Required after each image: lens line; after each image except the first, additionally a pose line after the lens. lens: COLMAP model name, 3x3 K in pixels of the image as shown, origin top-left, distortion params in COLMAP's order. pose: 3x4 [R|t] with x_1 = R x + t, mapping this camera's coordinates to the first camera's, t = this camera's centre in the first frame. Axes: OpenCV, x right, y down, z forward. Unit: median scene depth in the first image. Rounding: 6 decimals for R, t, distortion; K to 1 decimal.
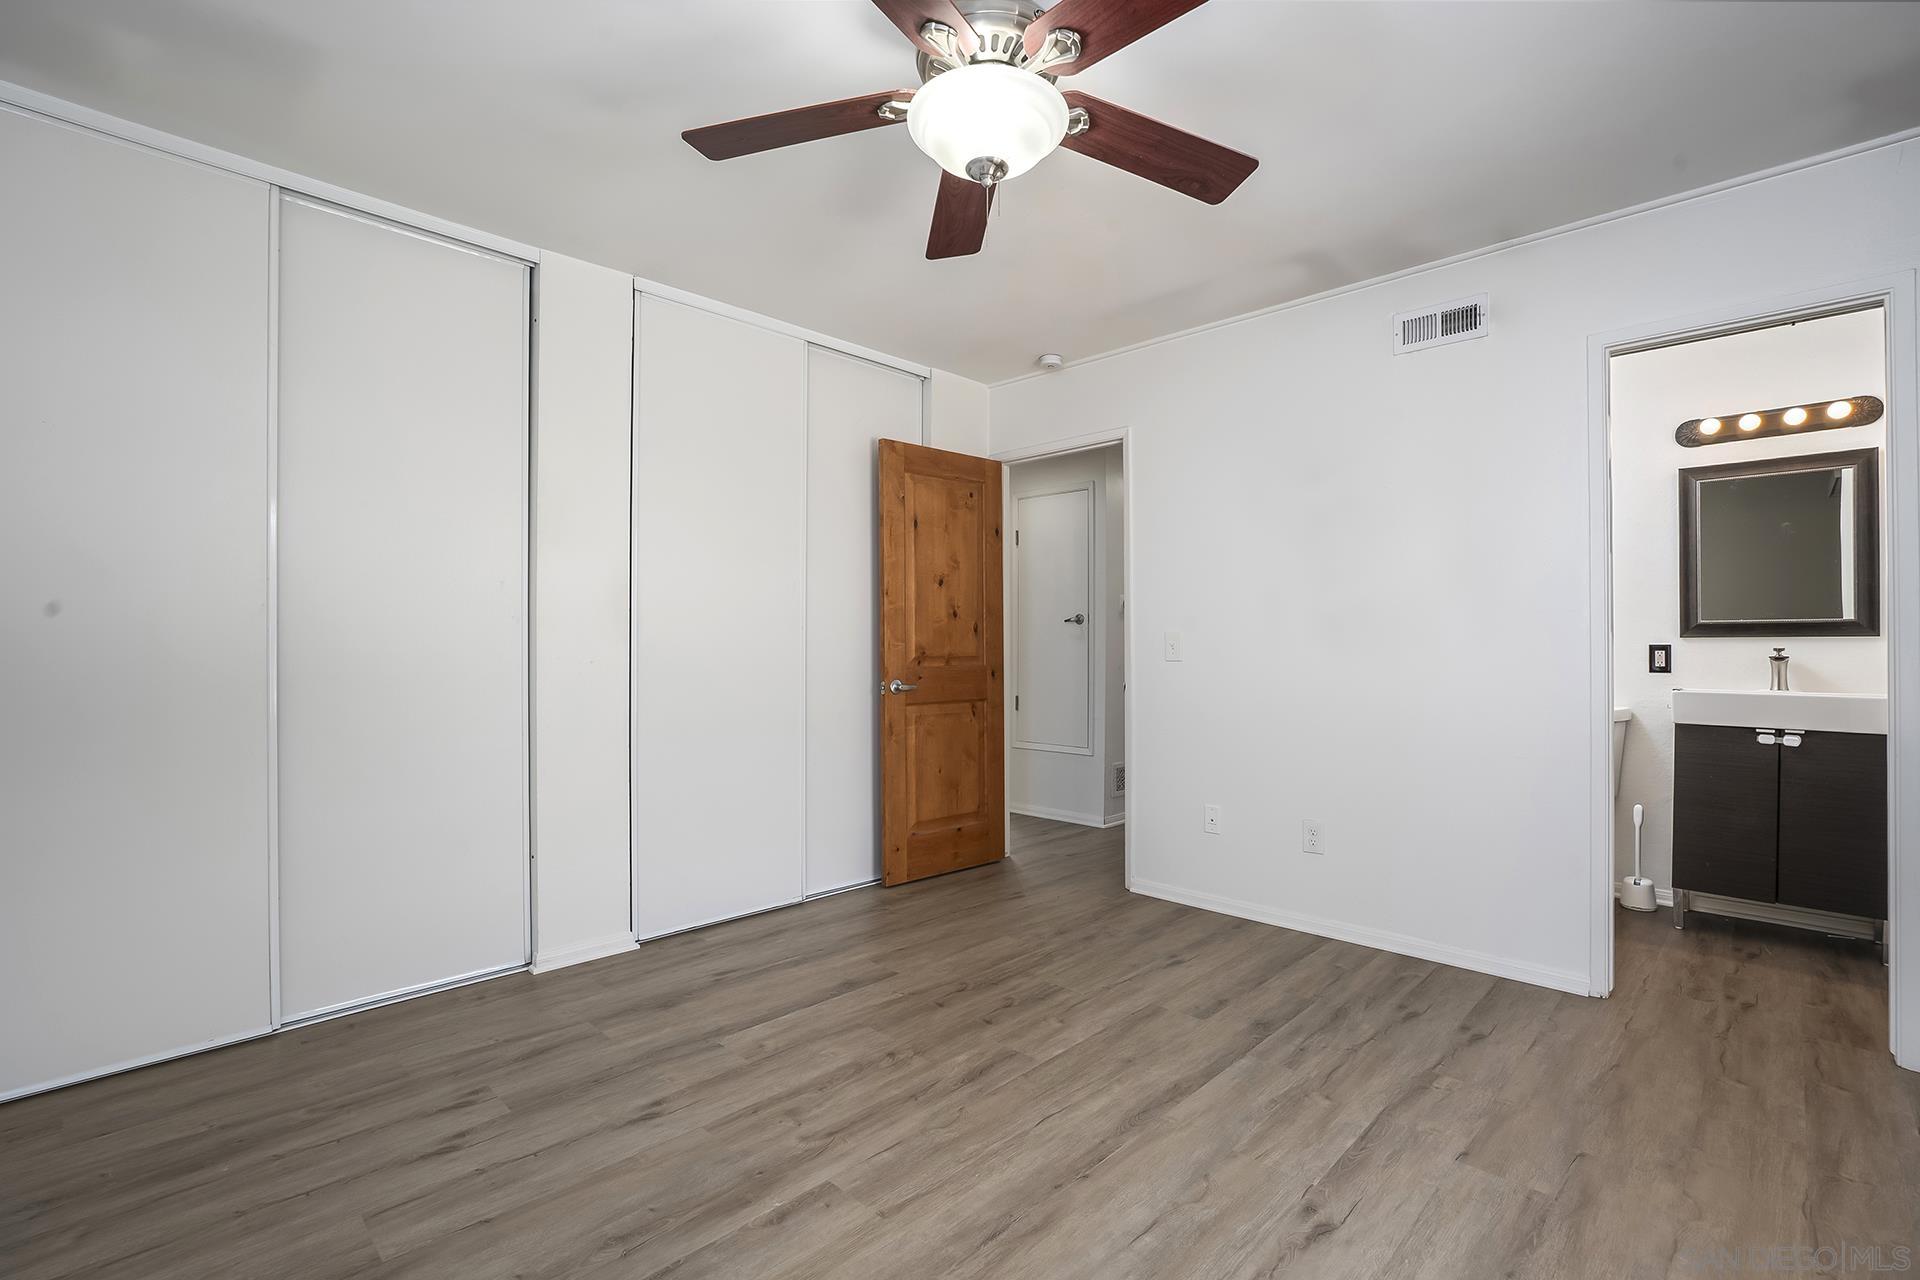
lens RADIAL K [[867.6, 0, 953.3], [0, 867.6, 645.1], [0, 0, 1]] dist [-0.040008, 0.018242]
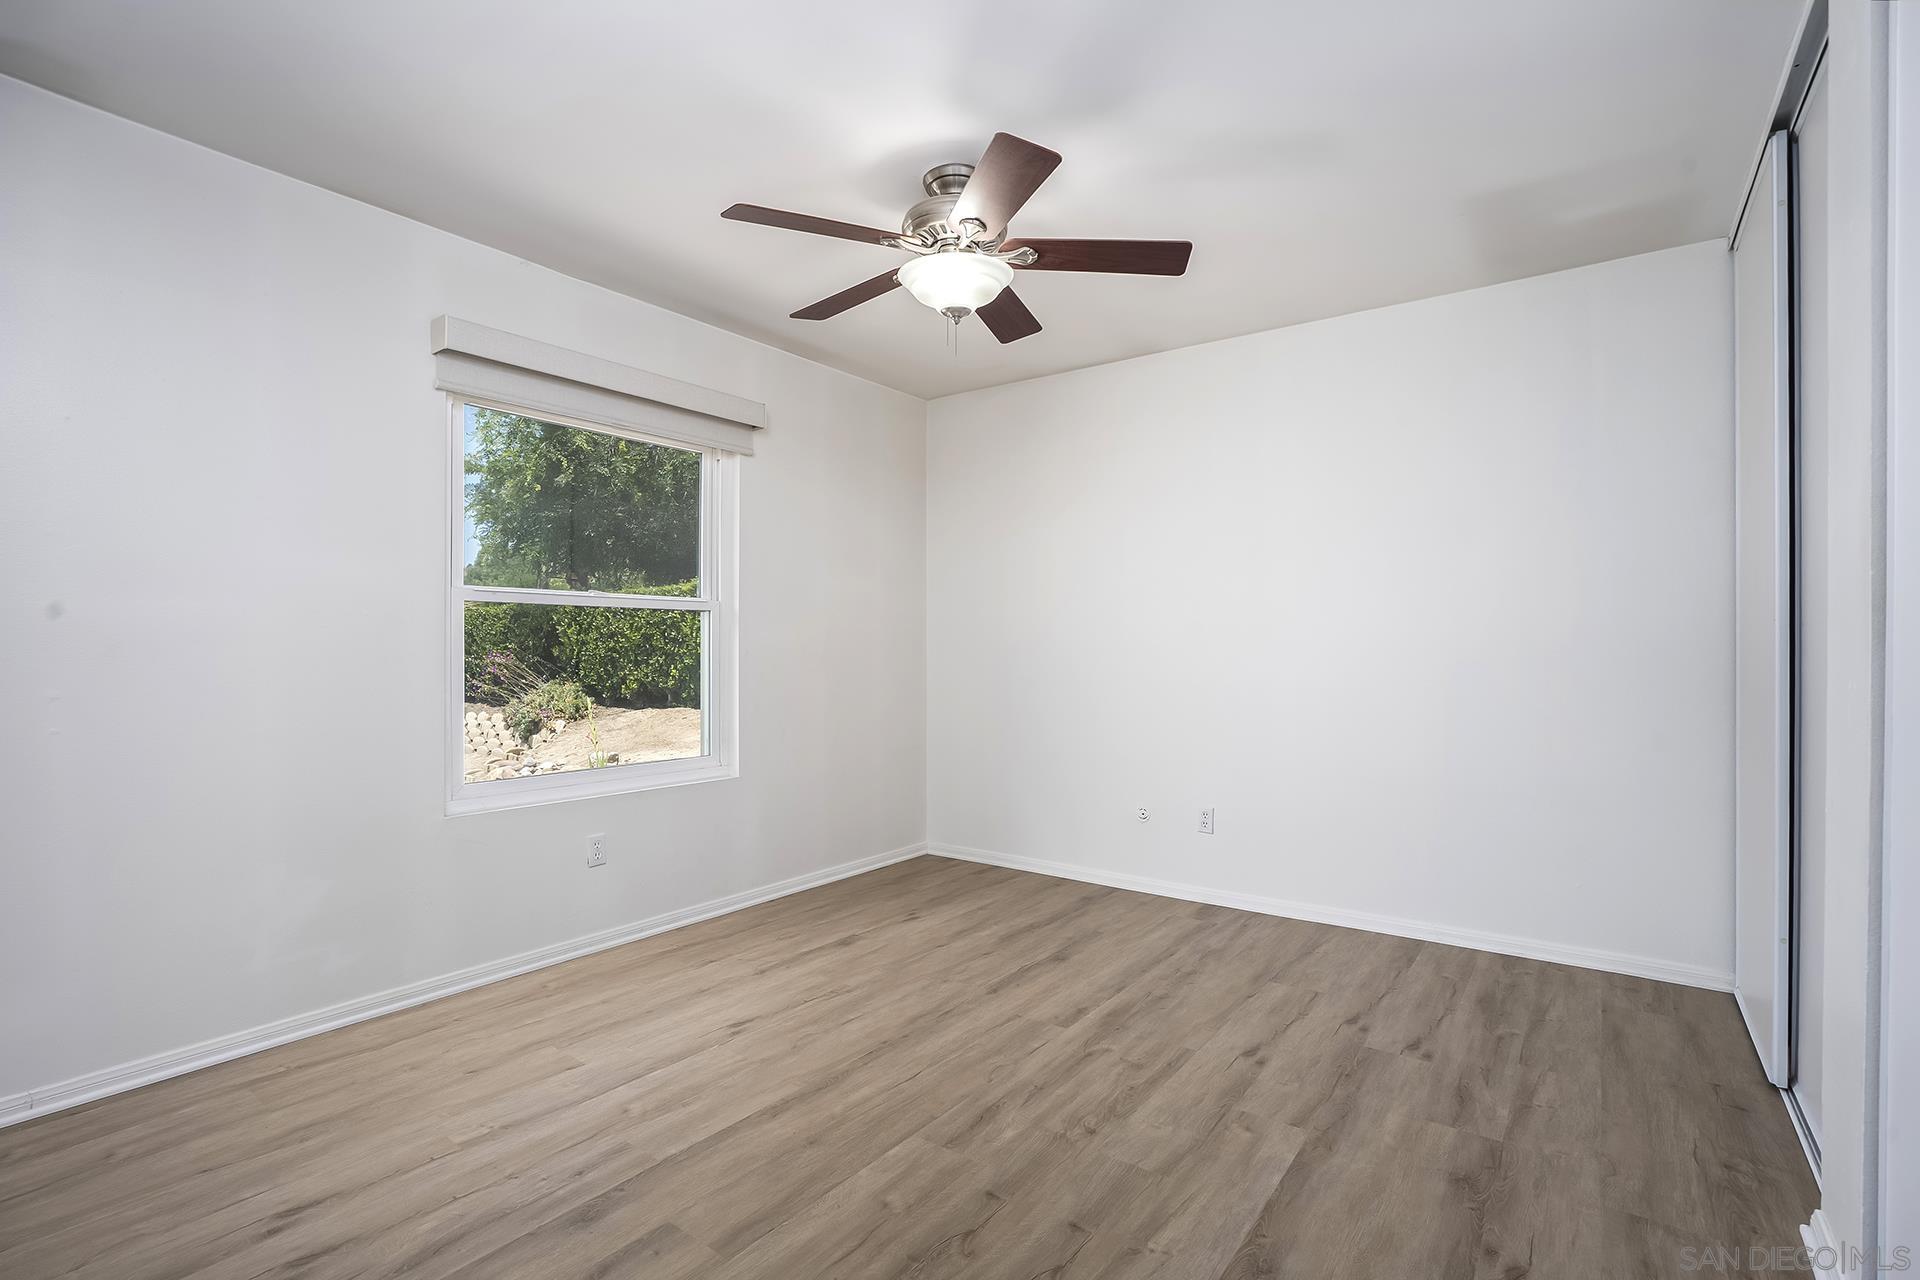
lens RADIAL K [[874.7, 0, 960.0], [0, 874.7, 640.0], [0, 0, 1]] dist [-0.036219, 0.010644]
pose [[-0.989753, -0.002519, -0.142766, 0.191436], [-0.000686, 0.999917, -0.012888, 0.000359], [0.142786, -0.012658, -0.989673, 1.953305]]
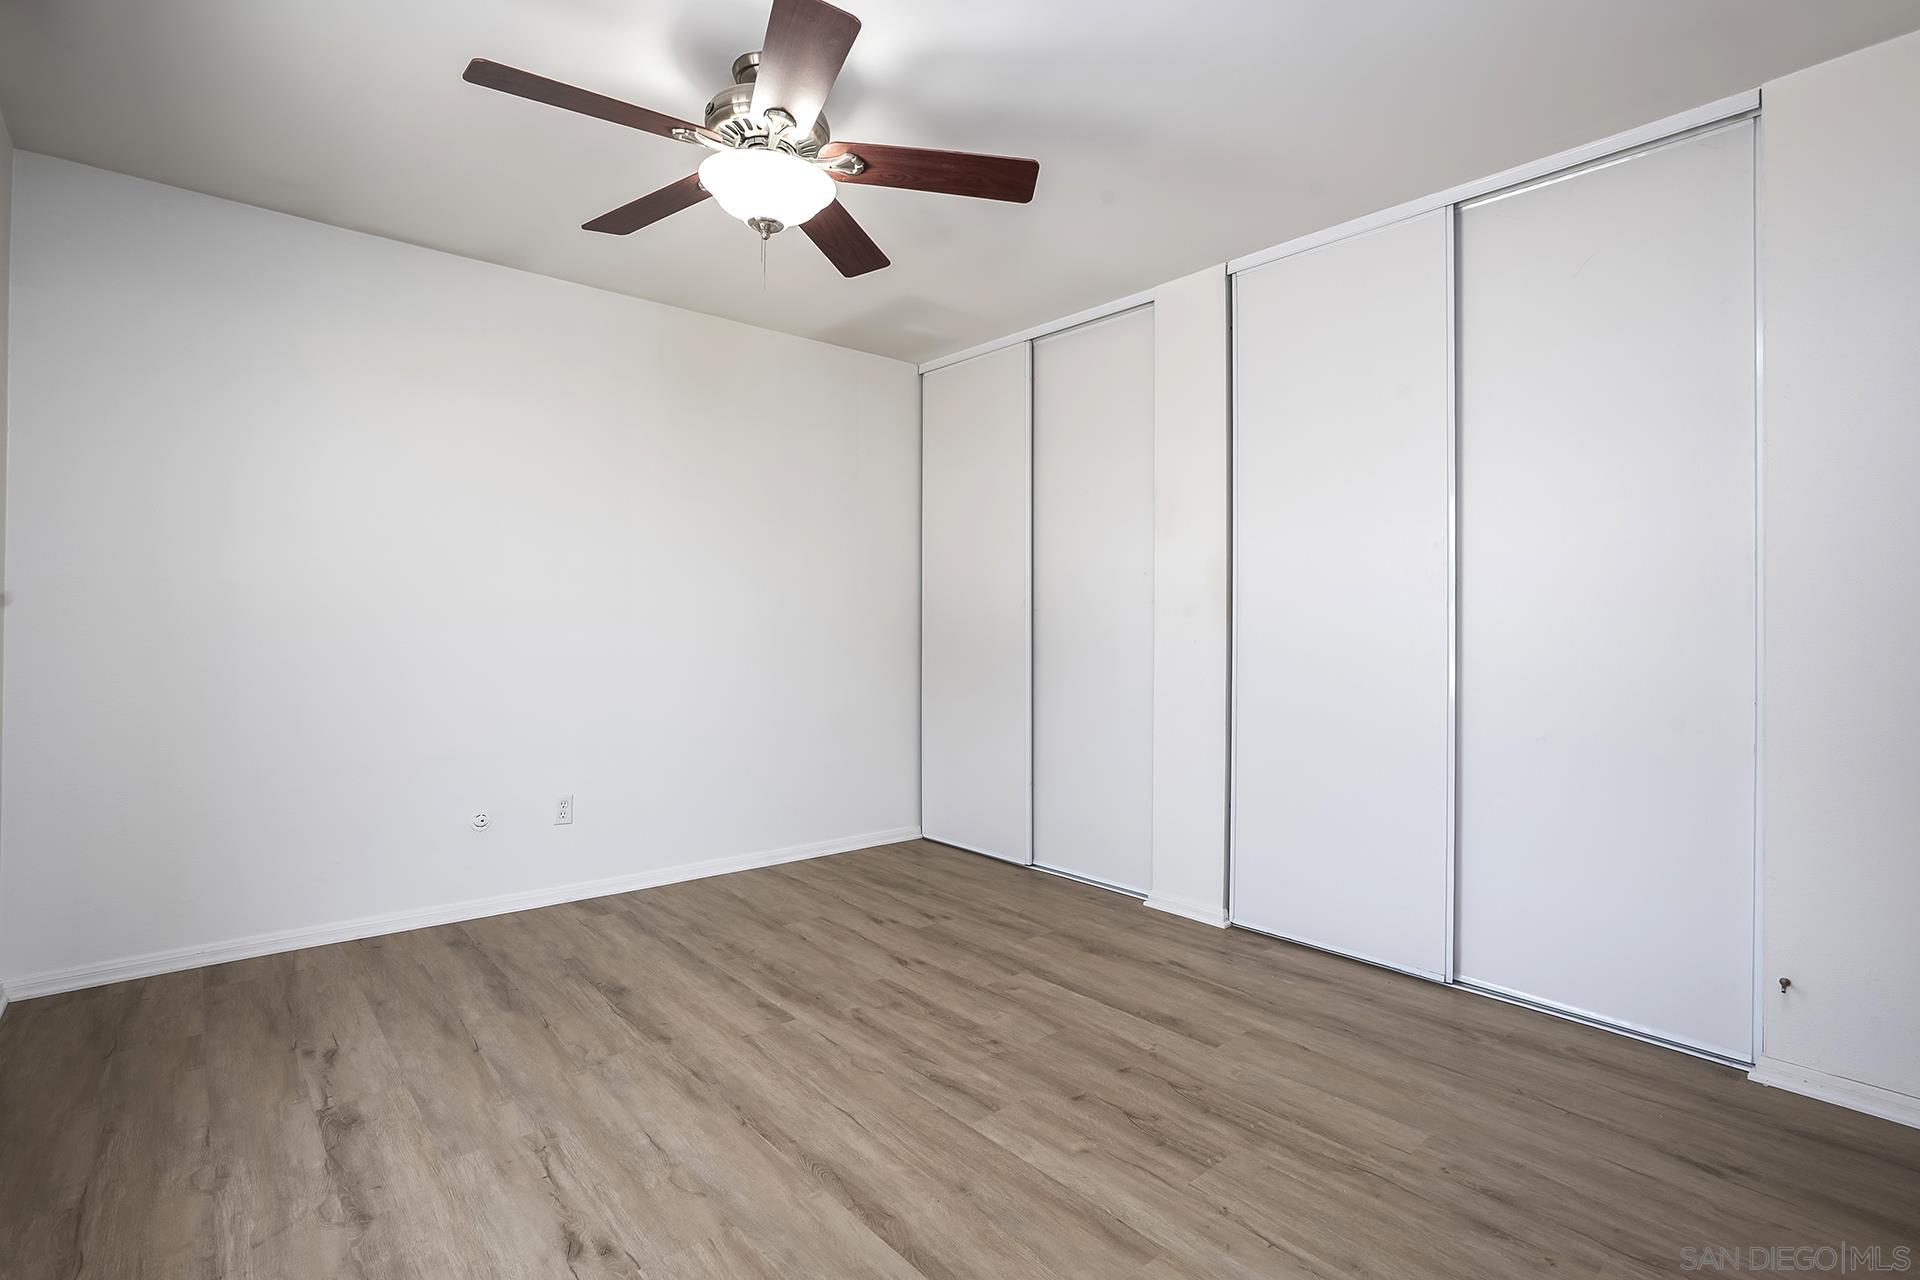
lens RADIAL K [[902.6, 0, 945.6], [0, 902.6, 598.5], [0, 0, 1]] dist [-0.044711, 0.022029]
pose [[-0.084513, -0.032885, -0.995880, 1.019735], [-0.006432, 0.999452, -0.032457, 0.006856], [0.996402, 0.003663, -0.084678, 1.095131]]
